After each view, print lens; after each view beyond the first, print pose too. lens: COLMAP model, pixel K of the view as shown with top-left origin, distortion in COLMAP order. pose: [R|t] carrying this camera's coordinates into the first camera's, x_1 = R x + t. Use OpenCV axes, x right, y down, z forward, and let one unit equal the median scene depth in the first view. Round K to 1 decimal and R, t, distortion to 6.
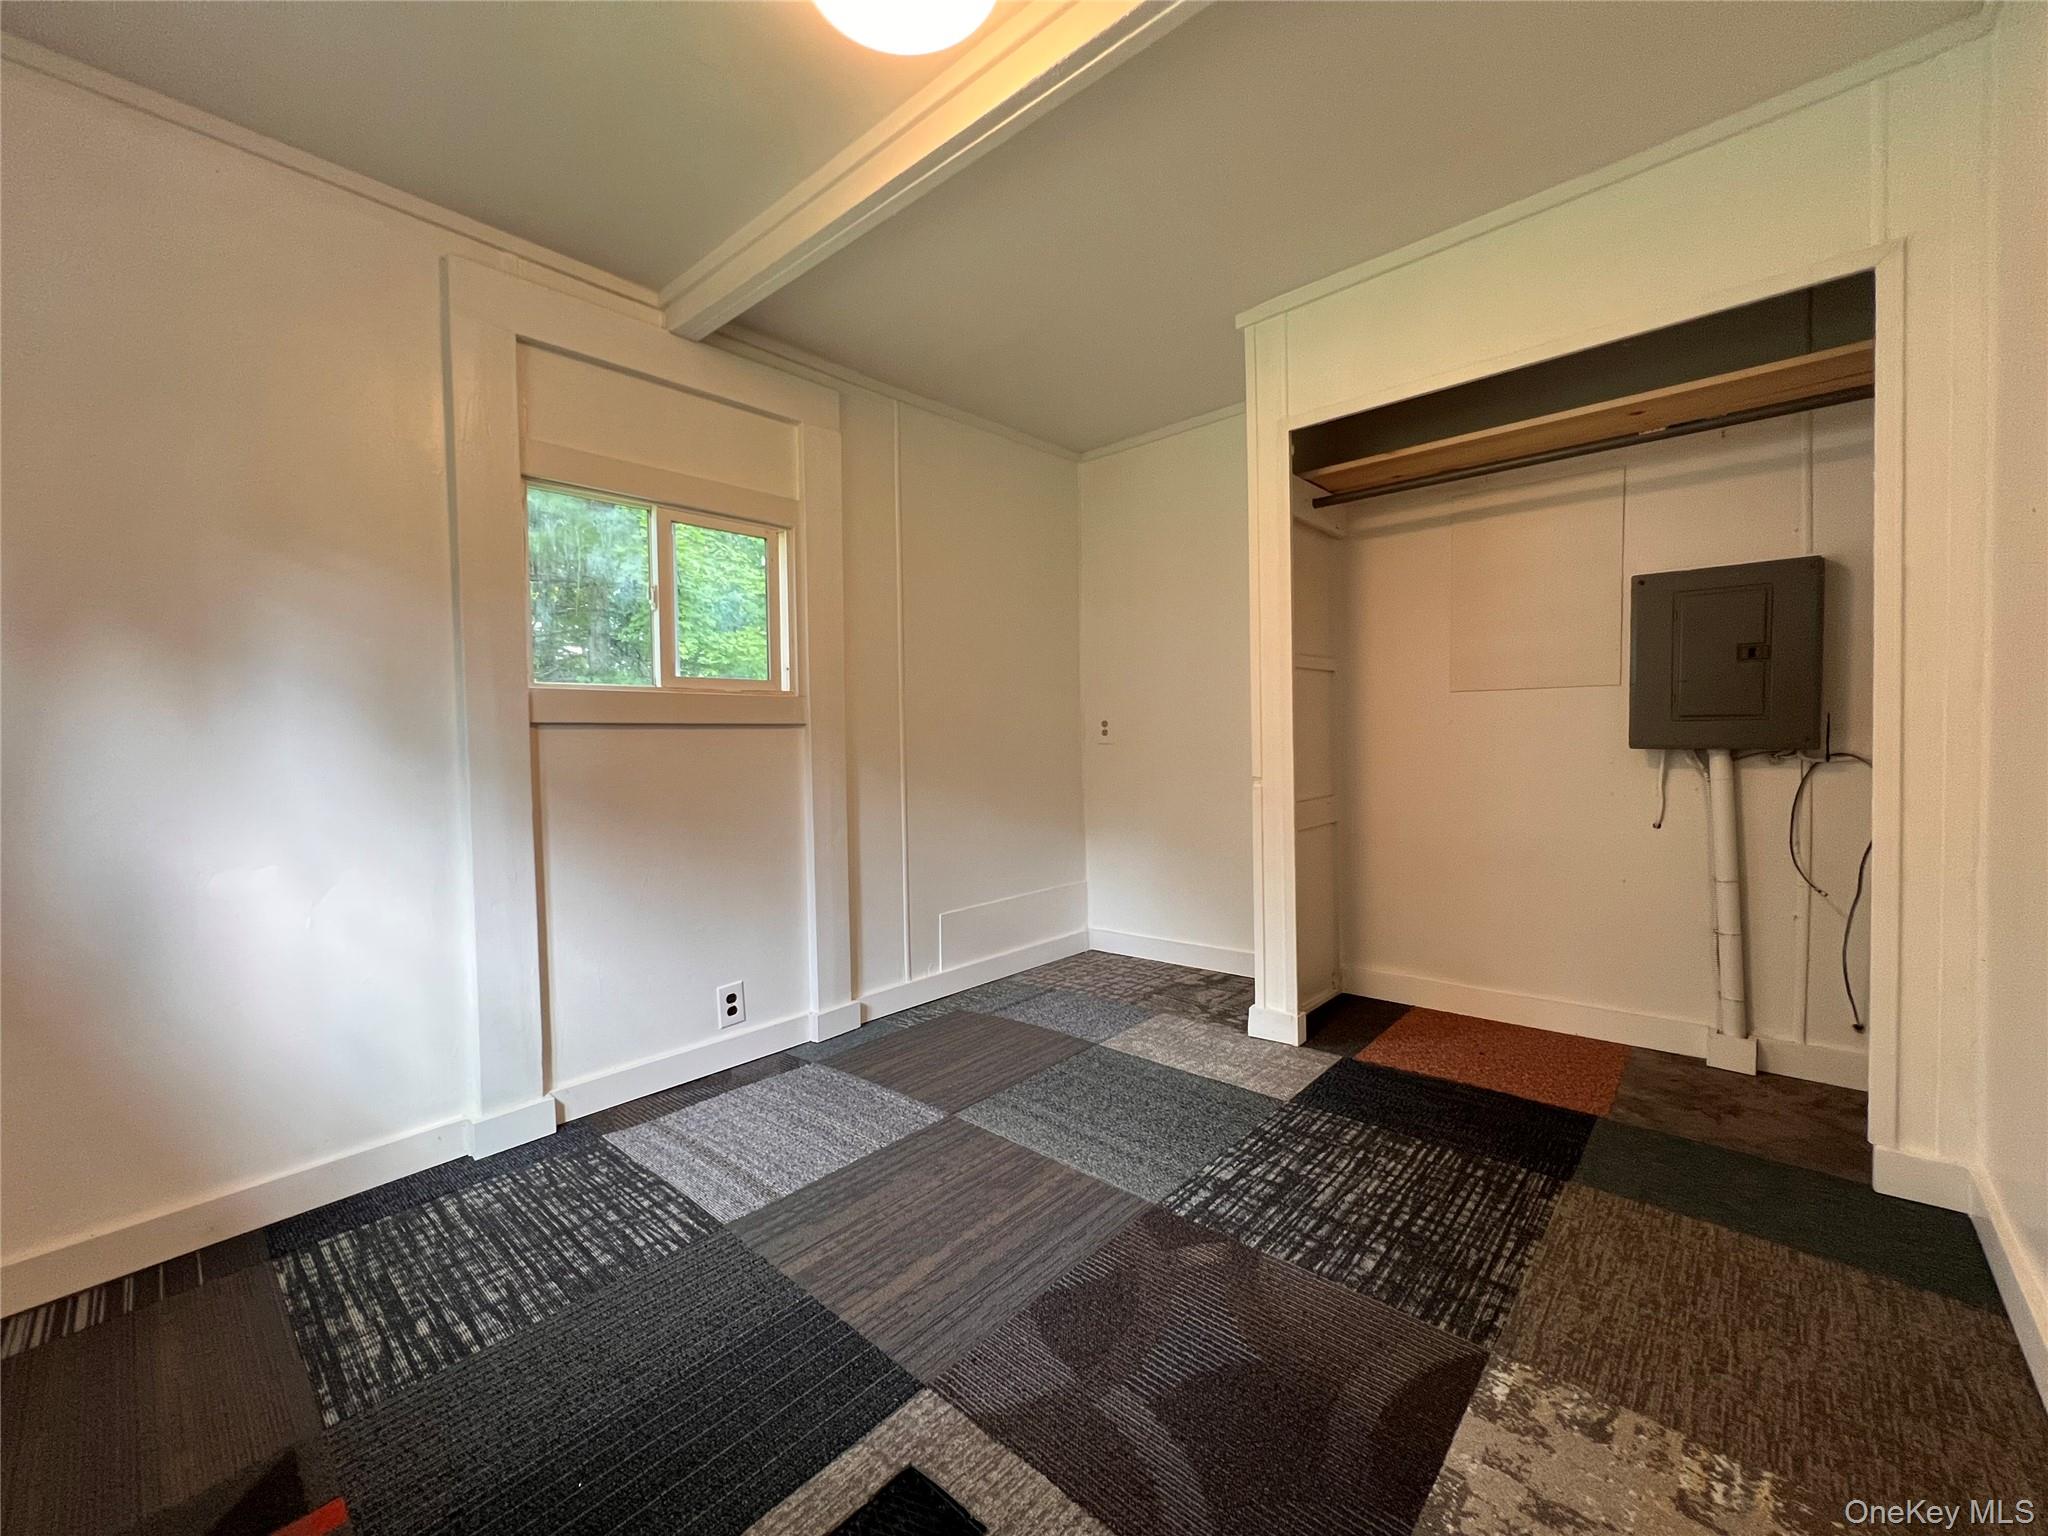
lens RADIAL K [[820.3, 0, 1028.7], [0, 820.3, 758.4], [0, 0, 1]] dist [-0.000872, 0.000180]
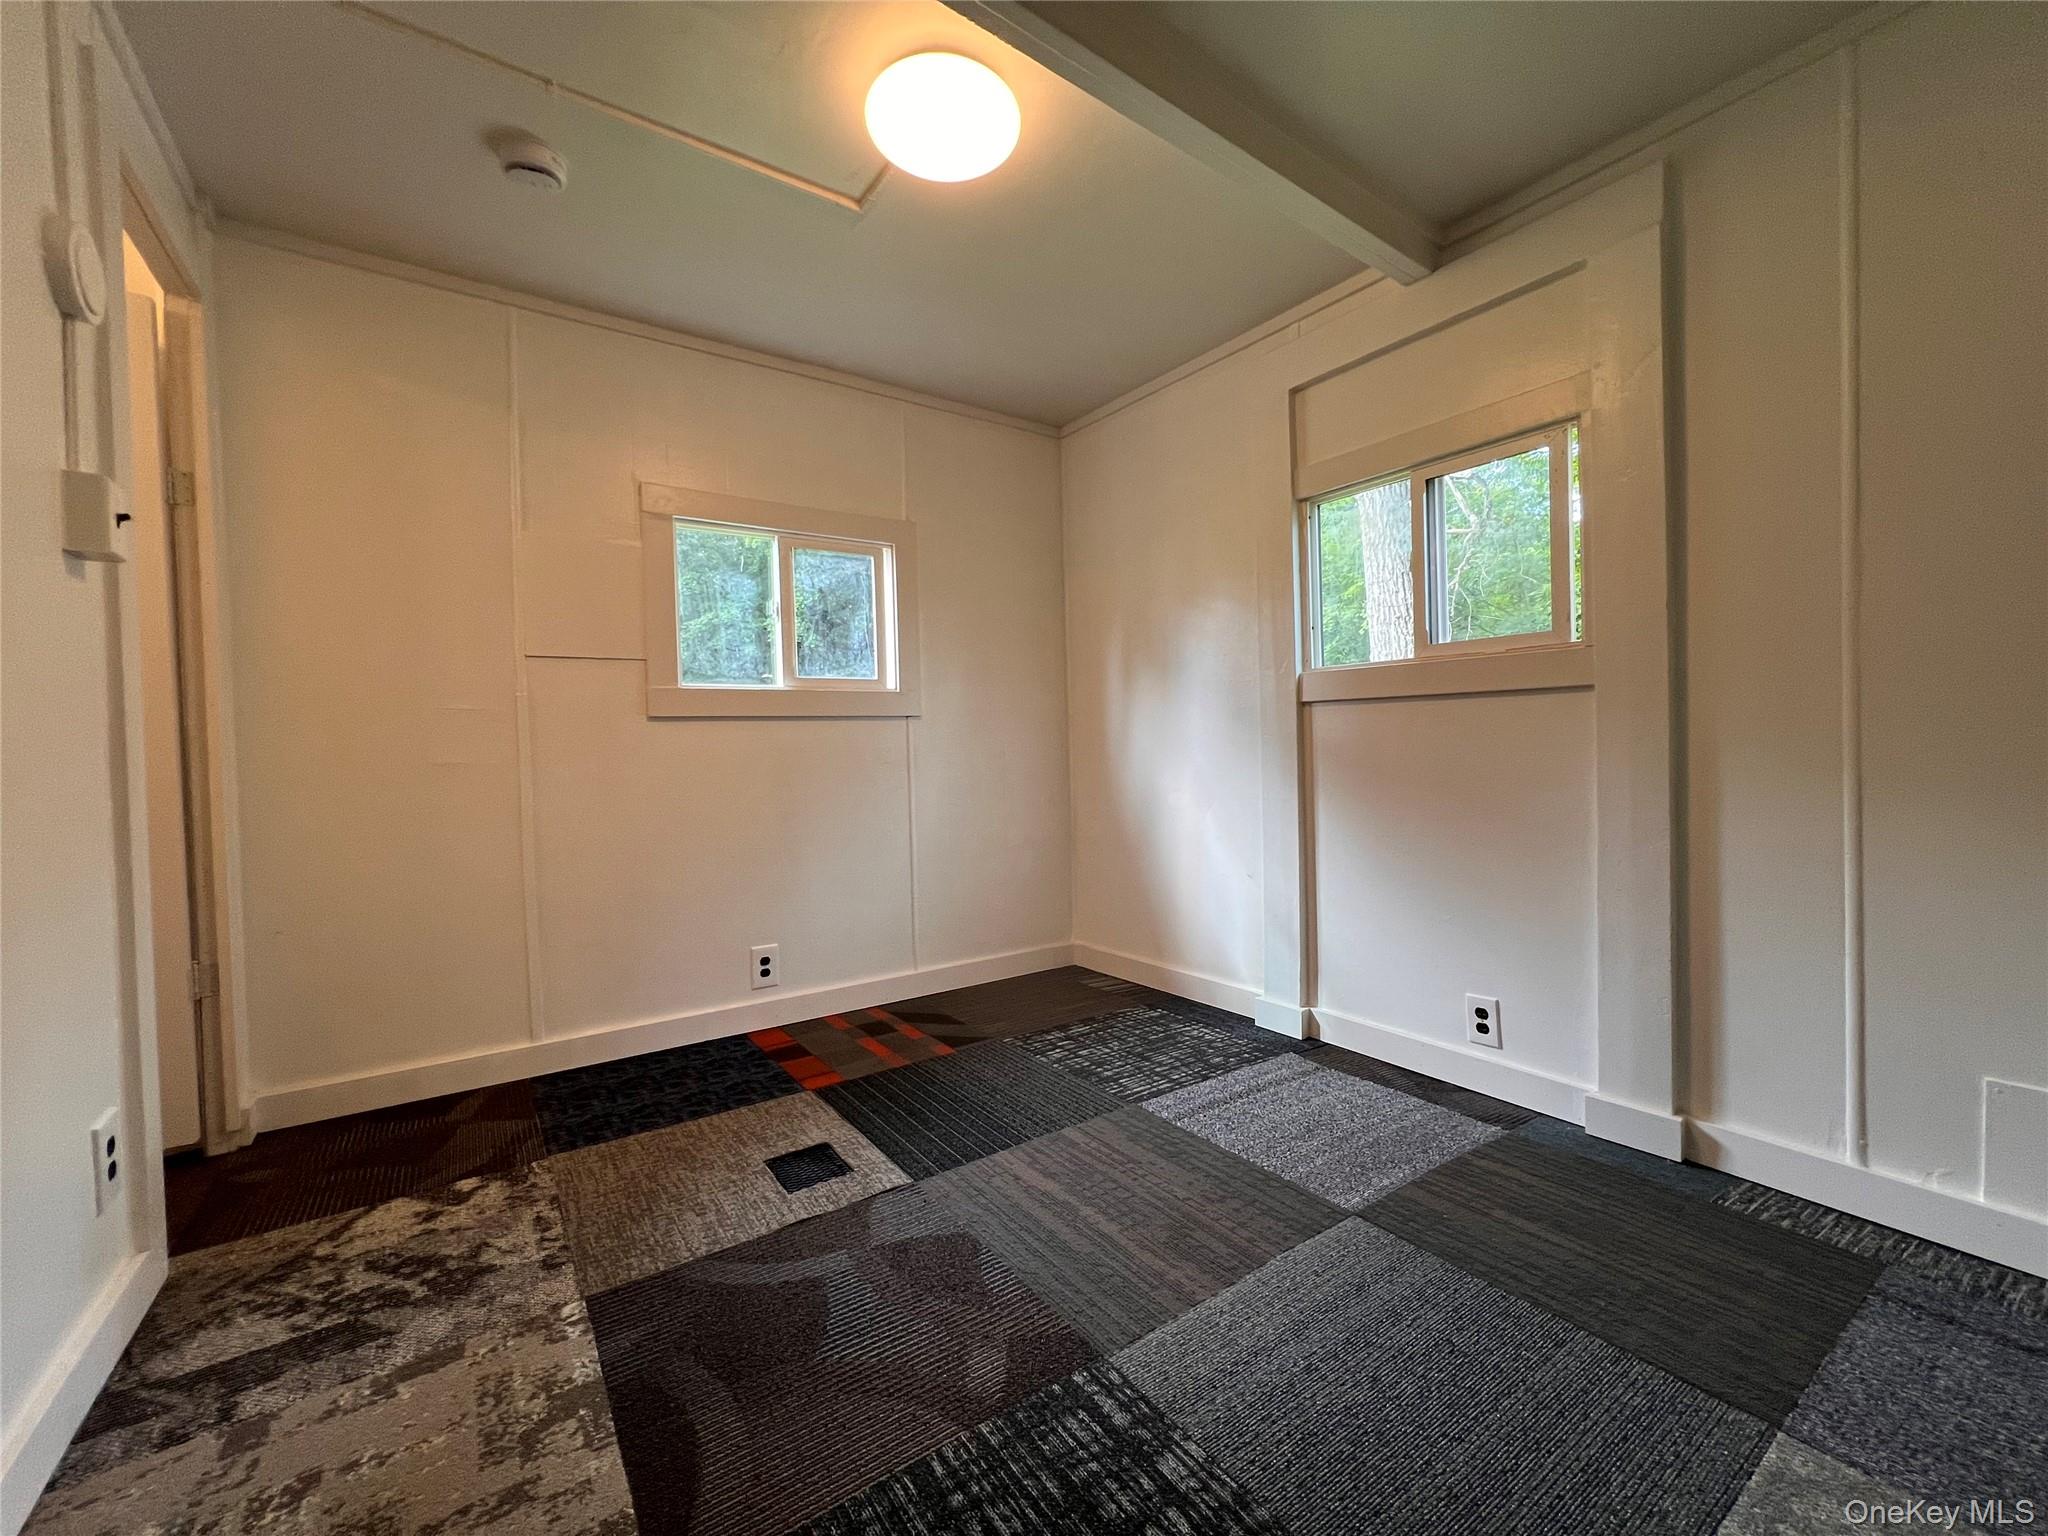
lens RADIAL K [[822.8, 0, 1025.2], [0, 822.8, 763.6], [0, 0, 1]] dist [-0.004286, 0.001698]
pose [[-0.228102, 0.047373, -0.972484, 0.848783], [-0.000383, 0.998811, 0.048745, -0.014344], [0.973637, 0.011491, -0.227813, 1.087974]]
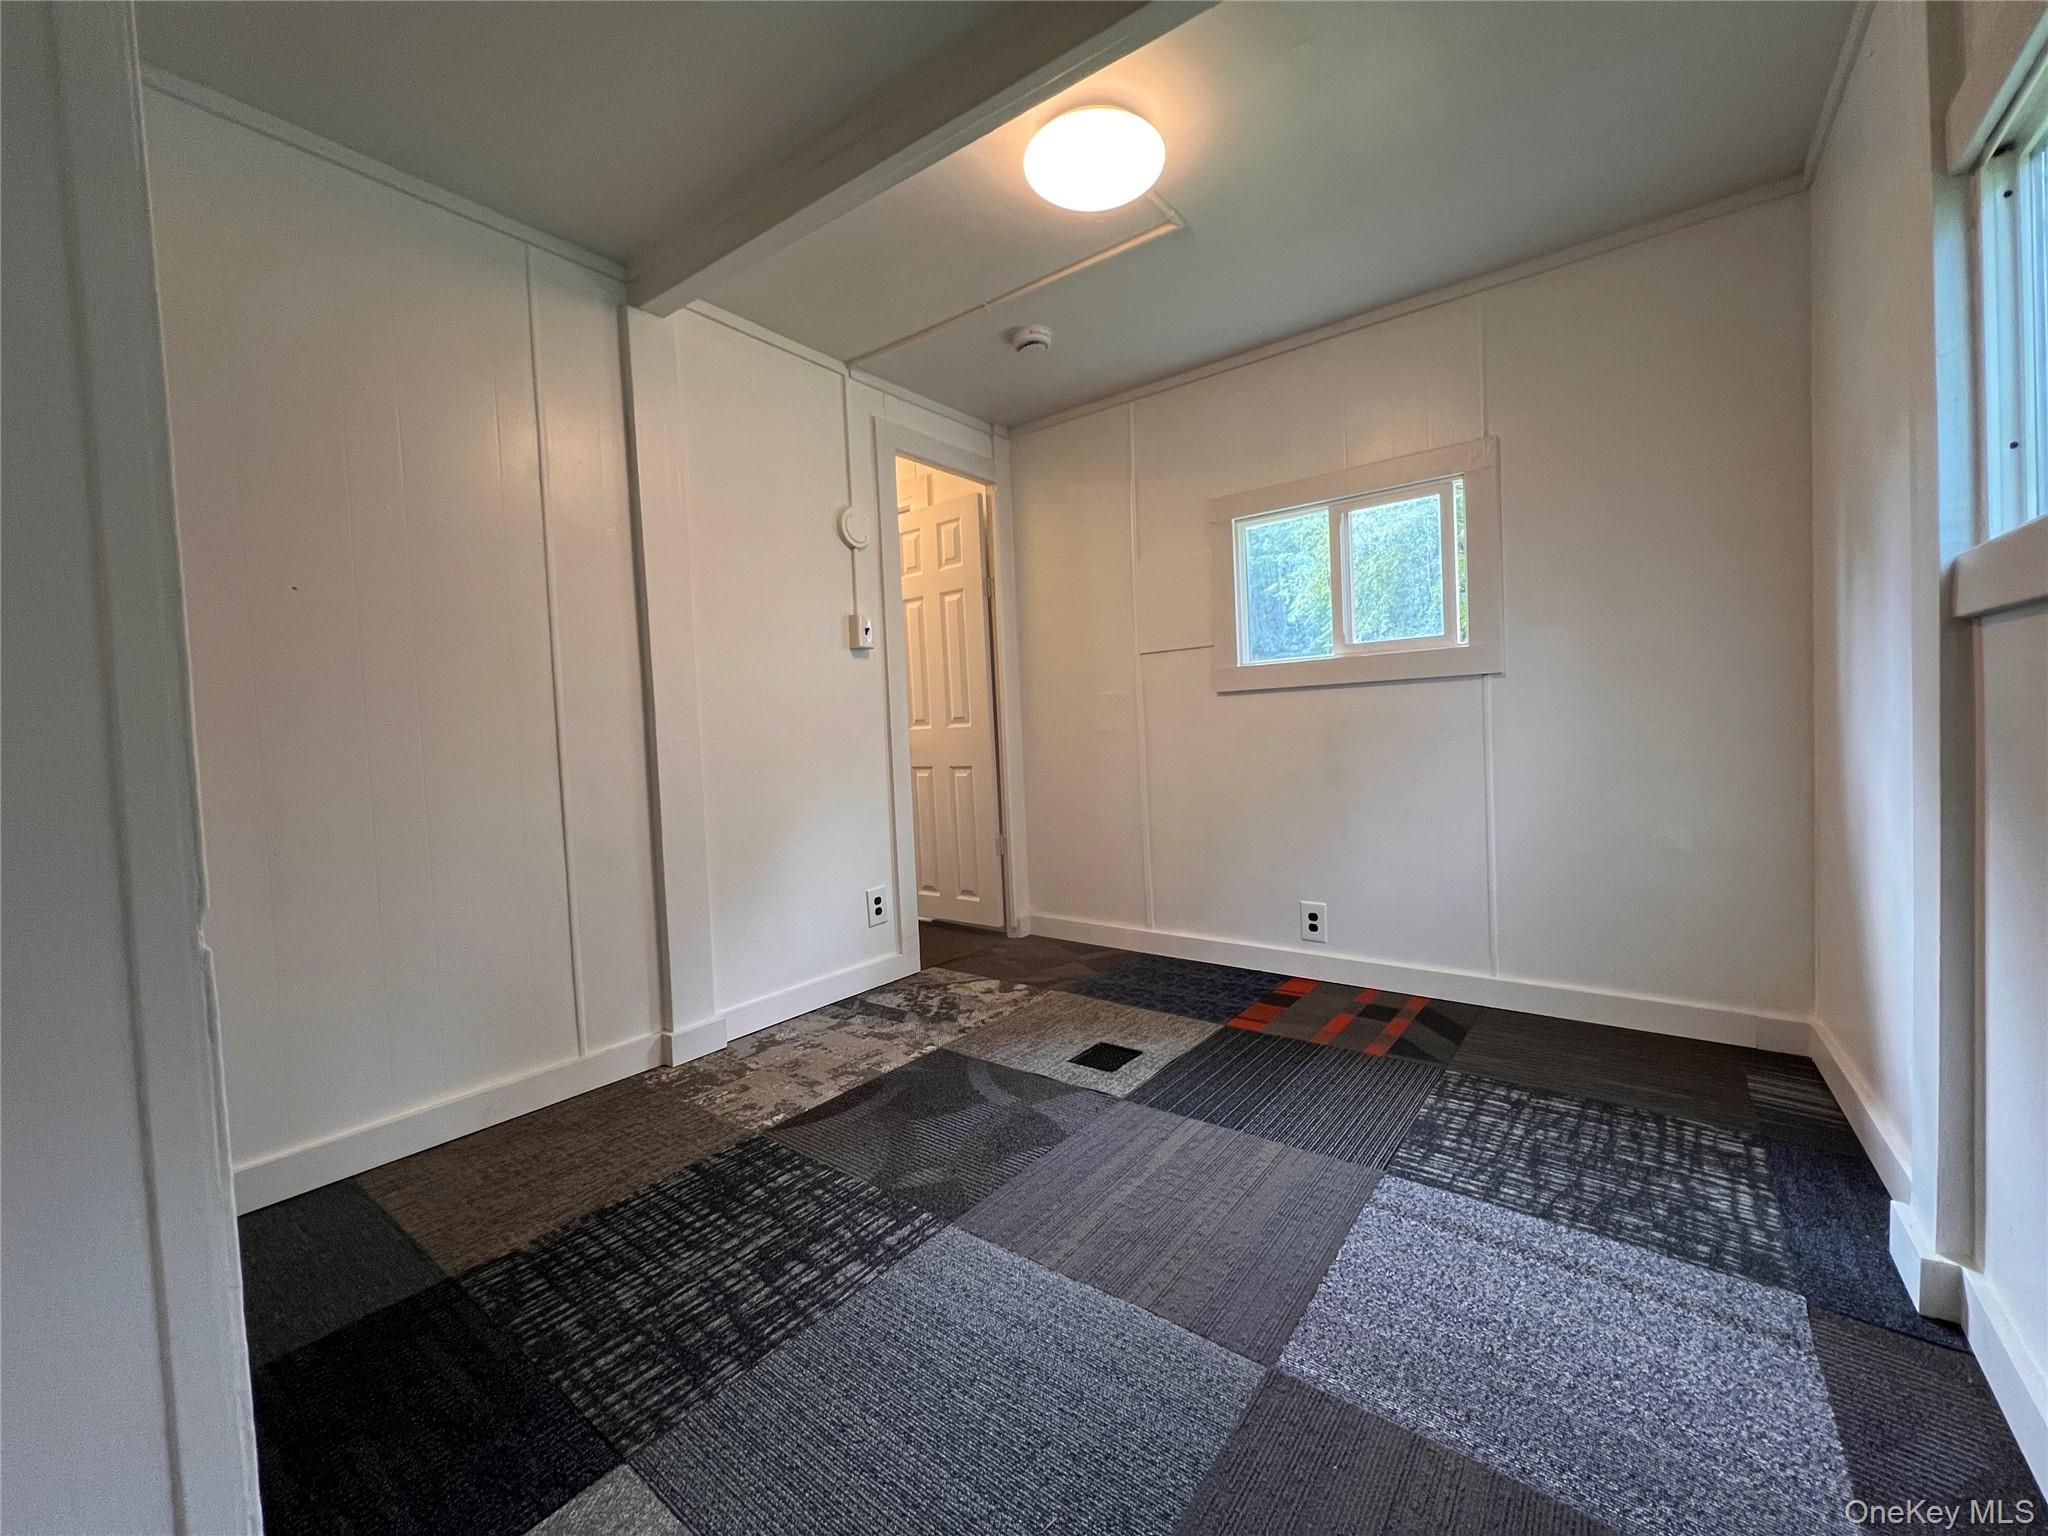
lens RADIAL K [[822.8, 0, 1025.2], [0, 822.8, 763.6], [0, 0, 1]] dist [-0.004286, 0.001698]
pose [[-0.994881, 0.067432, -0.075267, 0.105939], [0.061959, 0.995418, 0.072826, -0.029013], [0.079833, 0.067790, -0.994501, 1.880676]]
